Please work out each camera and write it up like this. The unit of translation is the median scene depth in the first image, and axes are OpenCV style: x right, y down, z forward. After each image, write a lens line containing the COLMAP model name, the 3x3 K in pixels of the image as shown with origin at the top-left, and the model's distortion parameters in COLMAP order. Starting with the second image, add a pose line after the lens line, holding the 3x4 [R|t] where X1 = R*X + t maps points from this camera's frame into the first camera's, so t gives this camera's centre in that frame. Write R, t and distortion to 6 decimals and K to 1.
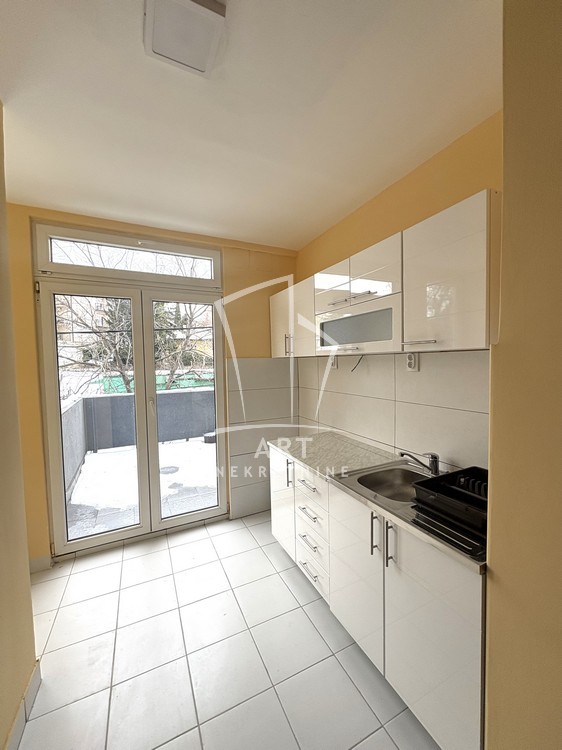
lens RADIAL K [[297.4, 0, 275.8], [0, 297.4, 375.9], [0, 0, 1]] dist [0.002267, -0.000014]
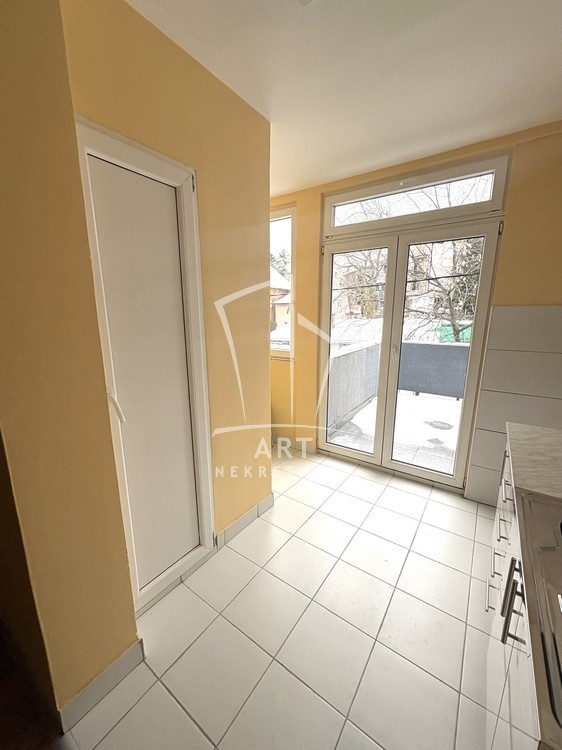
lens RADIAL K [[297.4, 0, 279.1], [0, 297.4, 376.3], [0, 0, 1]] dist [0.002267, -0.000014]
pose [[0.490733, 0.202358, -0.847486, 0.268638], [-0.052242, 0.977741, 0.203210, -0.010963], [0.869742, -0.055447, 0.490381, 0.134160]]
